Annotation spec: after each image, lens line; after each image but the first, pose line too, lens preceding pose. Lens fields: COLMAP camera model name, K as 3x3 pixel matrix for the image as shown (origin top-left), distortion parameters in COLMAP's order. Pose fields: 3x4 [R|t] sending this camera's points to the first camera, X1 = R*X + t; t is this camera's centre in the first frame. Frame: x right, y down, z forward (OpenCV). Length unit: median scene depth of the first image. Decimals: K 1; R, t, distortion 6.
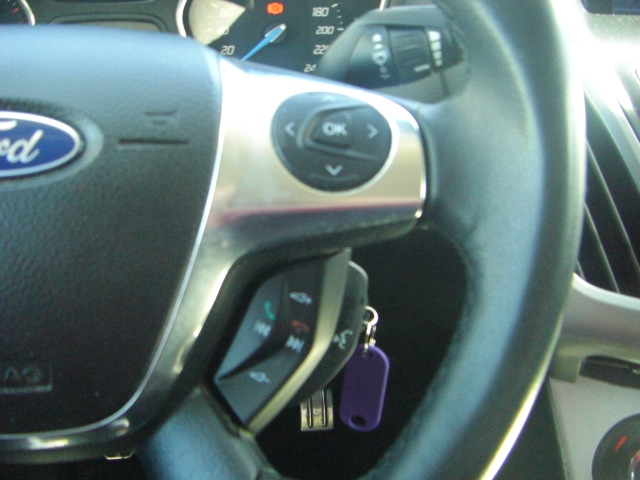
lens RADIAL K [[723.9, 0, 290.9], [0, 723.9, 227.0], [0, 0, 1]] dist [-0.191447, 0.153094]
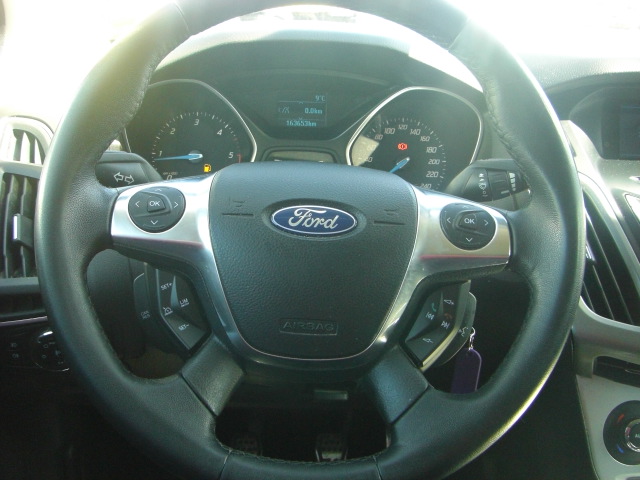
lens RADIAL K [[735.6, 0, 299.0], [0, 735.6, 221.5], [0, 0, 1]] dist [-0.204327, 0.195878]
pose [[0.997796, 0.040184, -0.052809, -0.321226], [-0.047705, 0.987549, -0.149904, 0.208857], [0.046128, 0.152093, 0.987289, -1.132237]]
